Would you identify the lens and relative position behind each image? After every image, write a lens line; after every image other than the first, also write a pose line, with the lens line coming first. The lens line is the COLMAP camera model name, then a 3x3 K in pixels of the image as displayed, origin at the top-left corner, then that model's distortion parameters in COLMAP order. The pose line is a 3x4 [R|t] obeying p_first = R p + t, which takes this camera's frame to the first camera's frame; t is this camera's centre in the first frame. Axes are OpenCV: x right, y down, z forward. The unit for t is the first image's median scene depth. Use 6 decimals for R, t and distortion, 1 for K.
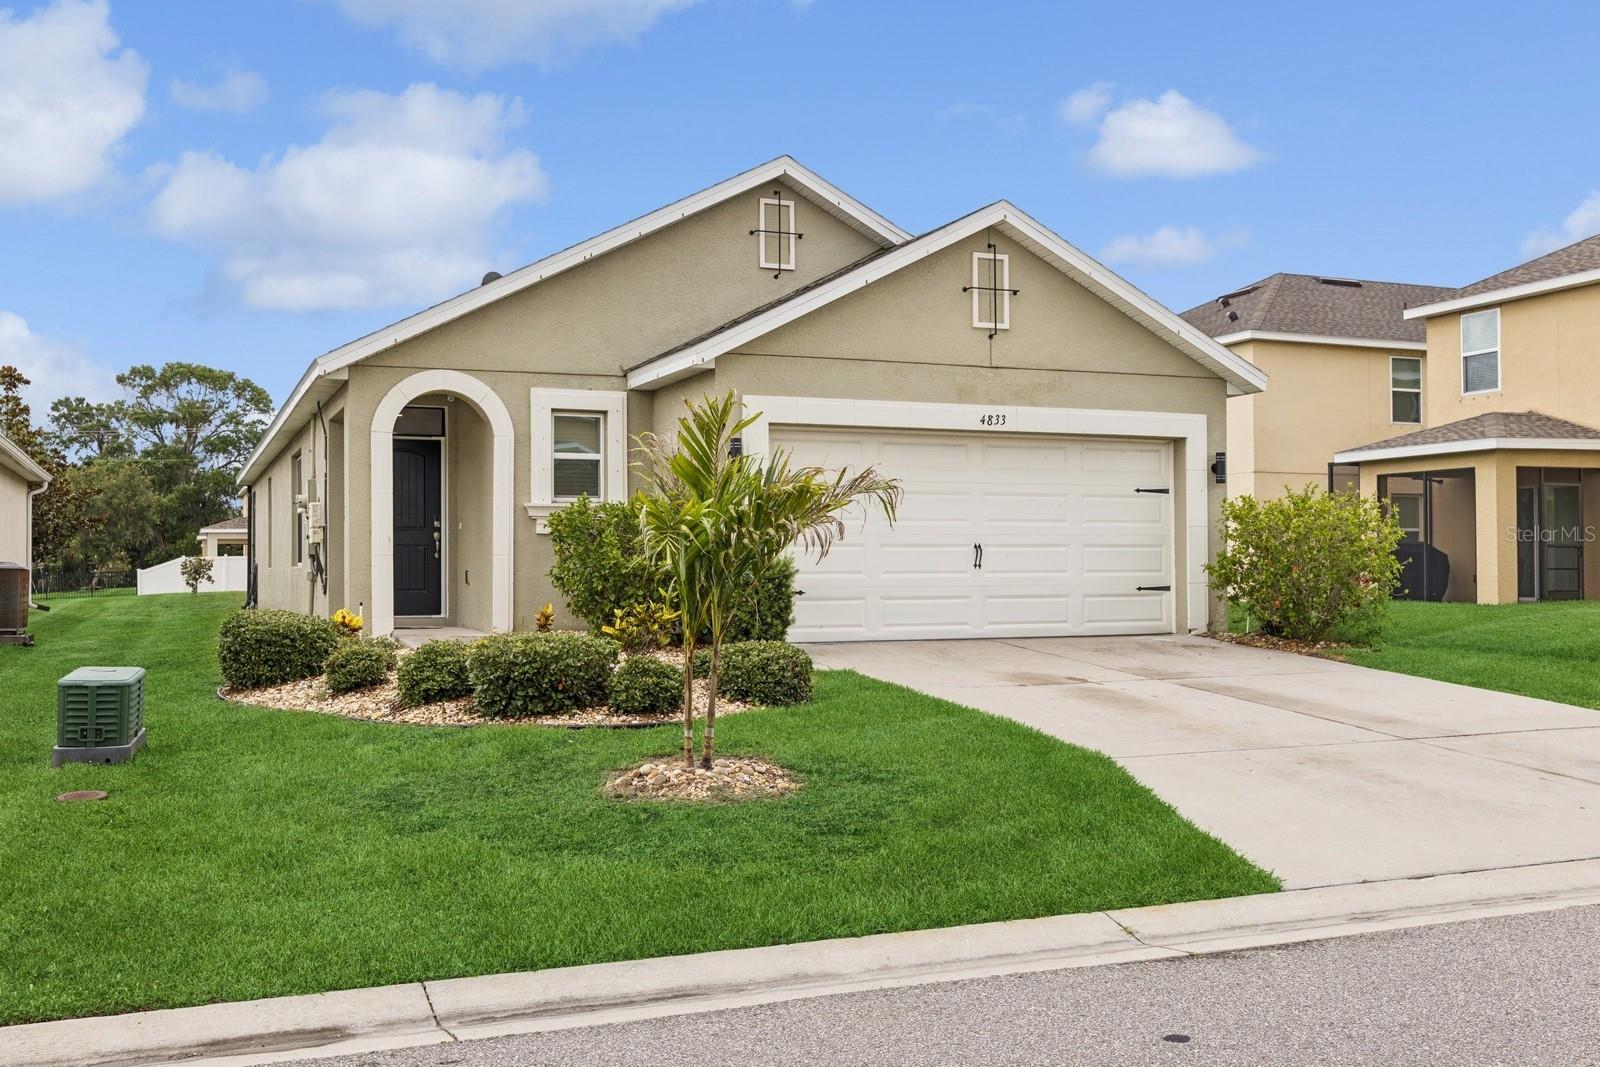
lens RADIAL K [[1510.8, 0, 798.4], [0, 1510.8, 534.6], [0, 0, 1]] dist [-0.004992, 0.008680]
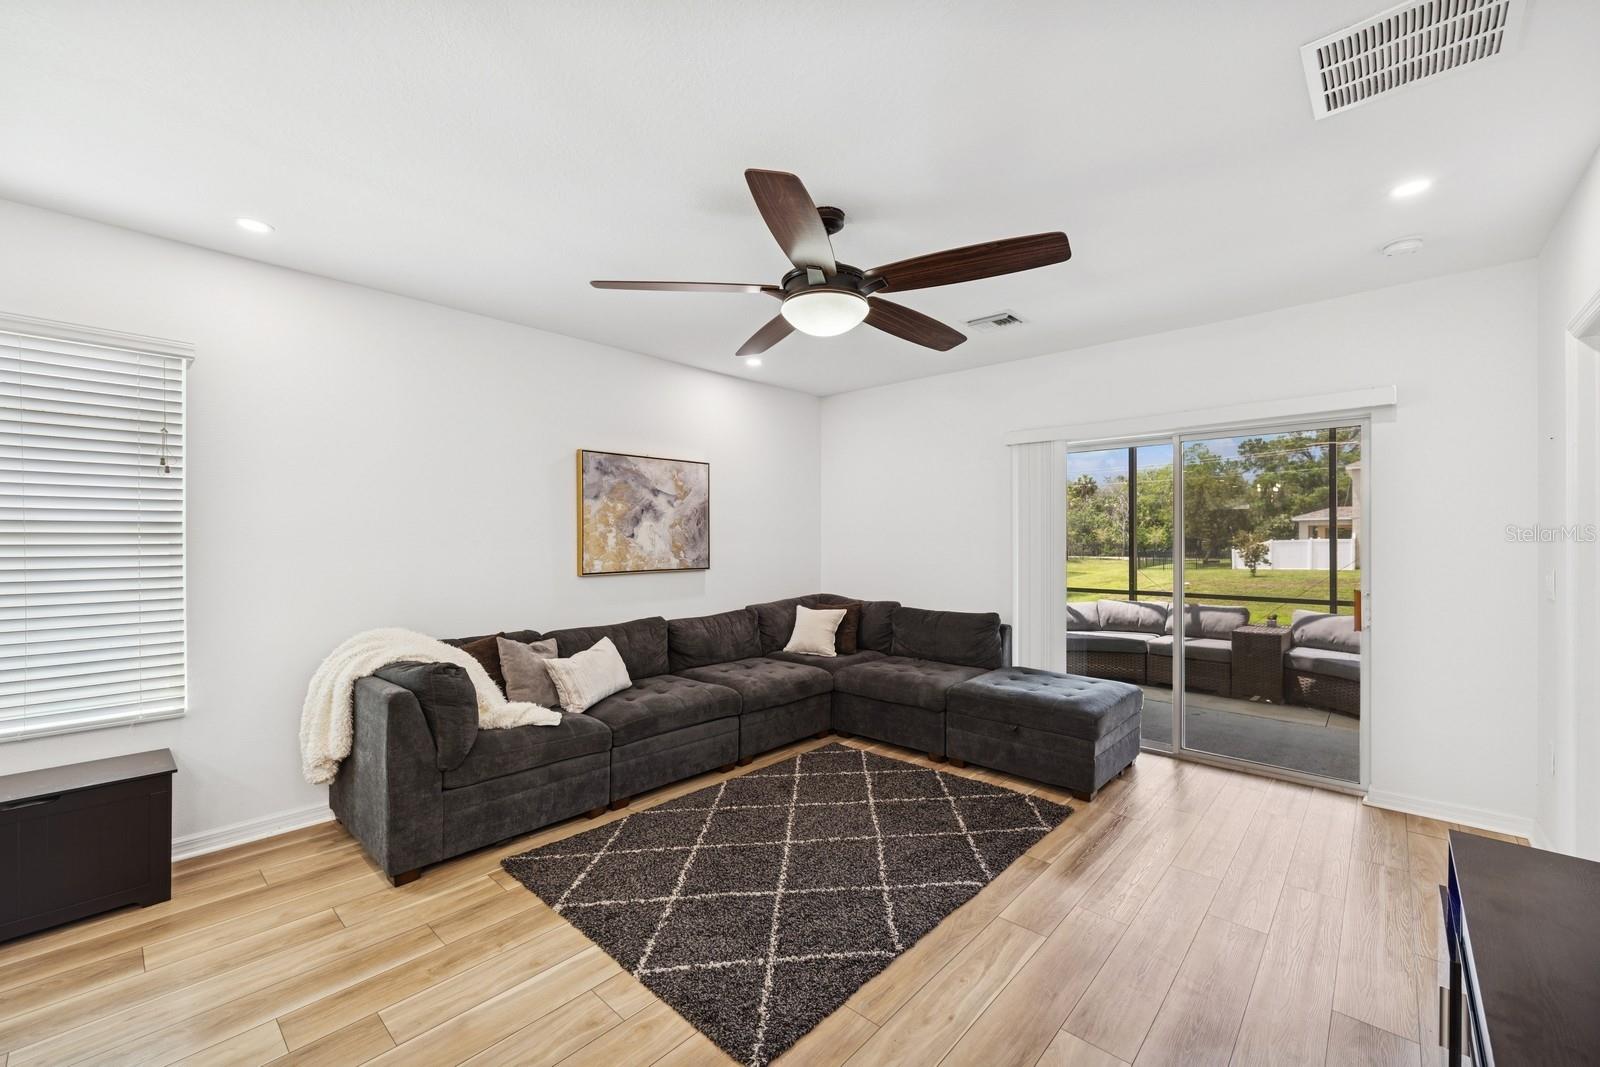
lens RADIAL K [[646.0, 0, 794.0], [0, 646.0, 540.0], [0, 0, 1]] dist [-0.001469, 0.000247]
pose [[0.420489, 0.006697, -0.907273, -0.097223], [0.019011, 0.999688, 0.016190, -0.002370], [0.907098, -0.024056, 0.420231, 0.478036]]
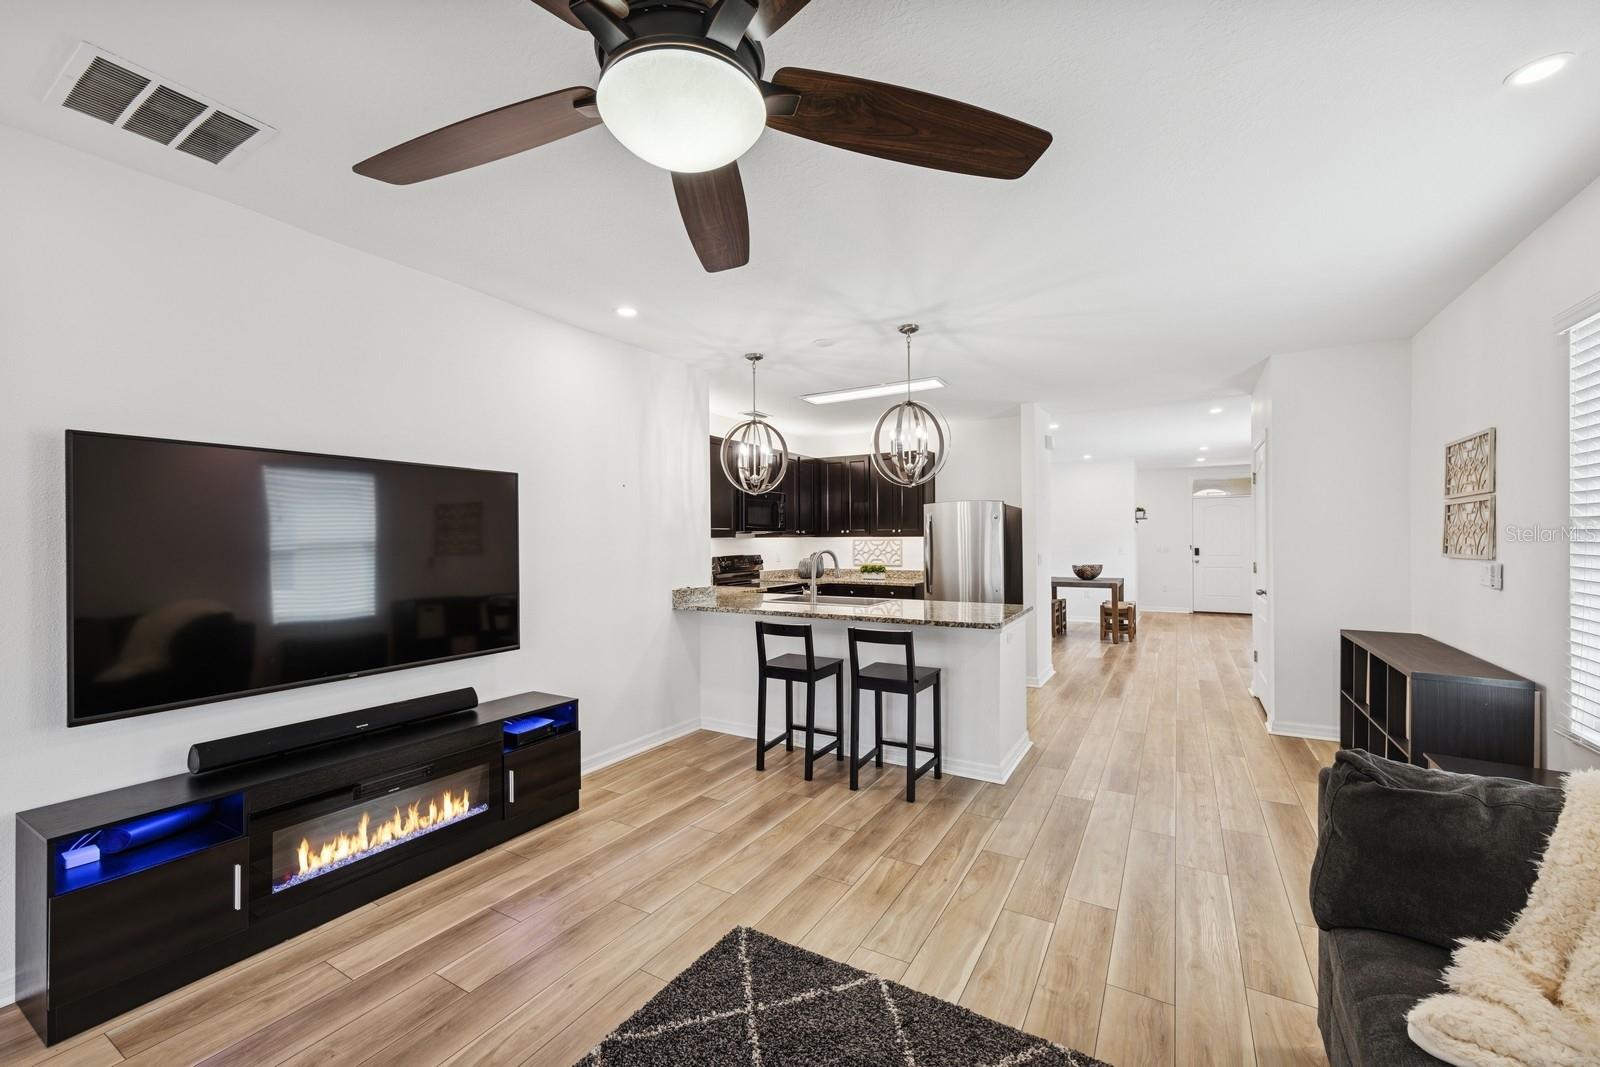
lens RADIAL K [[647.0, 0, 788.6], [0, 647.0, 535.8], [0, 0, 1]] dist [0.001304, 0.000526]
pose [[-0.593080, 0.013802, 0.805025, -0.156473], [-0.010191, 0.999644, -0.024646, -0.001402], [-0.805079, -0.022821, -0.592729, 0.508890]]
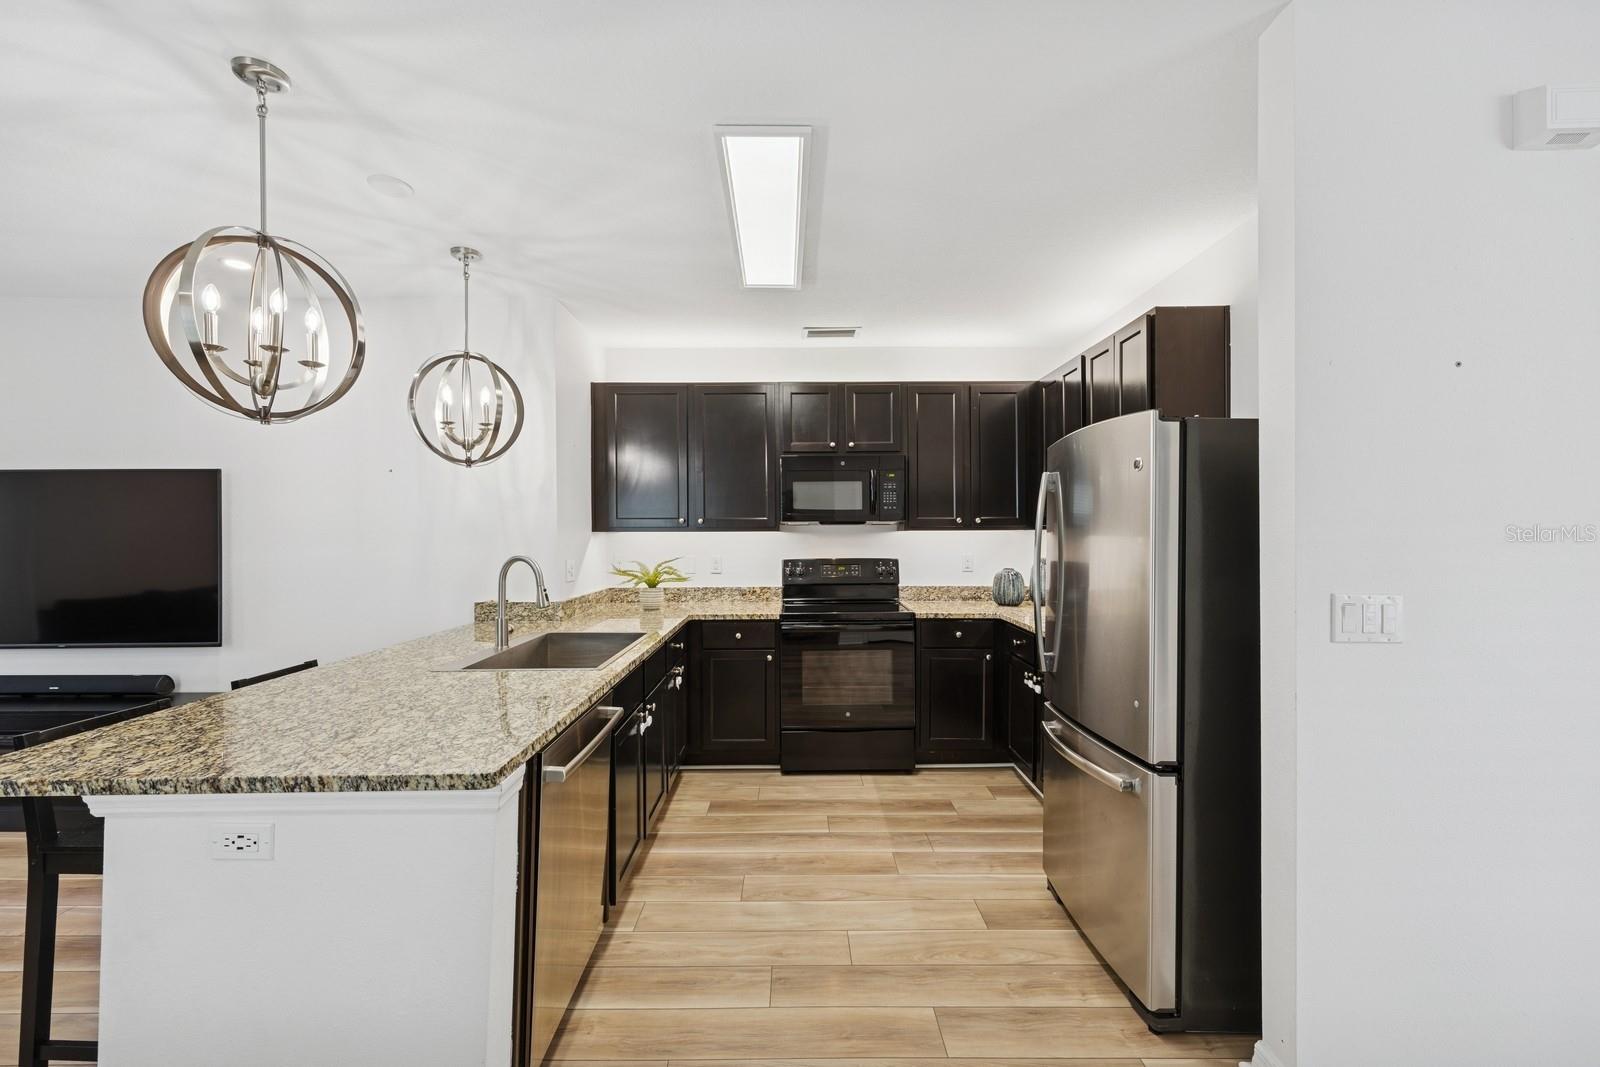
lens RADIAL K [[647.0, 0, 788.6], [0, 647.0, 535.8], [0, 0, 1]] dist [0.001304, 0.000526]
pose [[0.383242, 0.002060, 0.923646, -0.129516], [-0.019570, 0.999791, 0.005890, -0.003572], [-0.923441, -0.020333, 0.383202, 0.426528]]
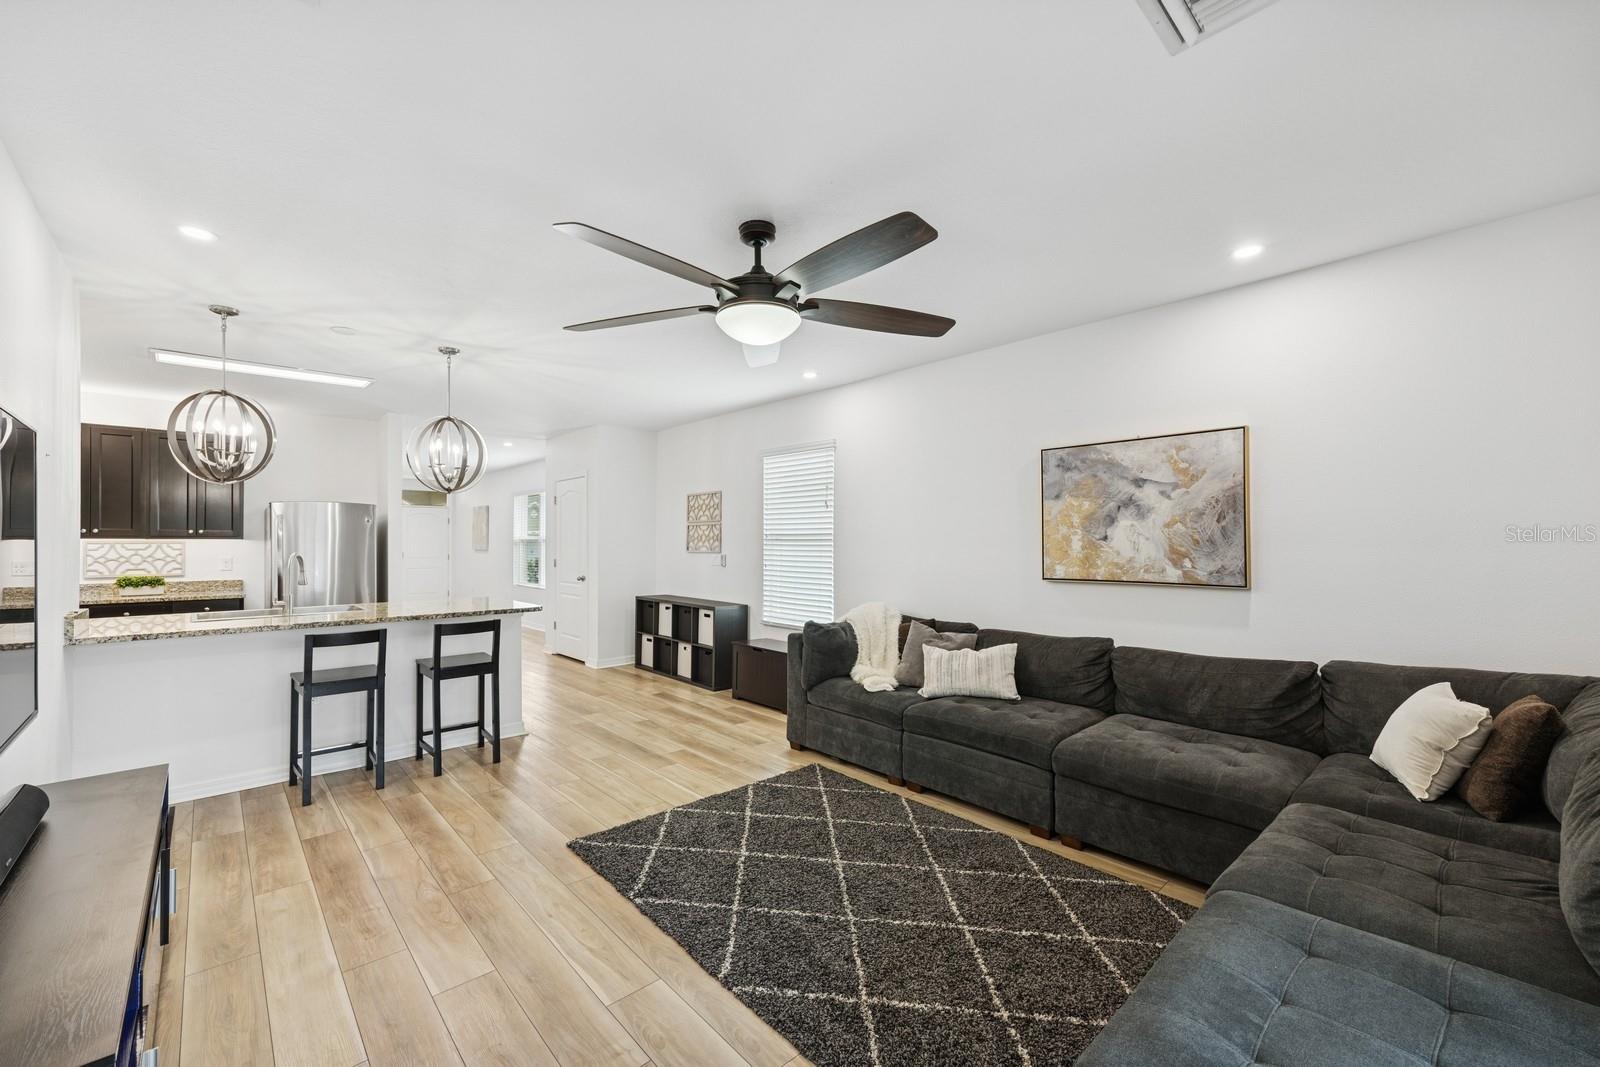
lens RADIAL K [[649.7, 0, 793.1], [0, 649.7, 536.9], [0, 0, 1]] dist [-0.000595, 0.000455]
pose [[-0.941578, 0.003794, -0.336774, -0.122881], [0.013844, 0.999527, -0.027447, -0.000828], [0.336511, -0.030506, -0.941185, 0.541172]]
